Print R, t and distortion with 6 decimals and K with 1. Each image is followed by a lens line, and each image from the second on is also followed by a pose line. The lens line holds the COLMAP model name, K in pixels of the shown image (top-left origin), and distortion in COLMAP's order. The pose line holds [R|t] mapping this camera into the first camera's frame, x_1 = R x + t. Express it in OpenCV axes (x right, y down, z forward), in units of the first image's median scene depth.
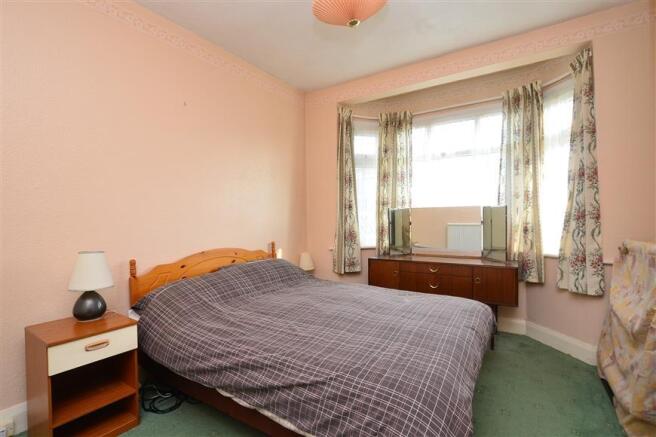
lens RADIAL K [[302.4, 0, 326.2], [0, 302.4, 218.6], [0, 0, 1]] dist [-0.031226, -0.000517]
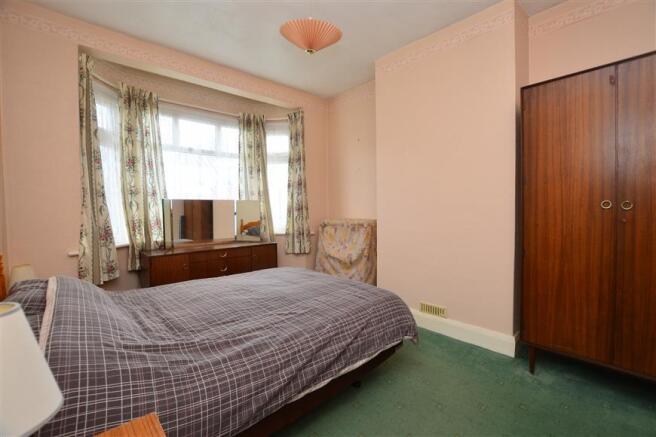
lens RADIAL K [[289.7, 0, 326.7], [0, 289.7, 218.0], [0, 0, 1]] dist [-0.021522, -0.000333]
pose [[0.247834, -0.025831, 0.968458, -0.584514], [0.004922, 0.999665, 0.025403, 0.004388], [-0.968790, -0.001529, 0.247878, 0.347414]]
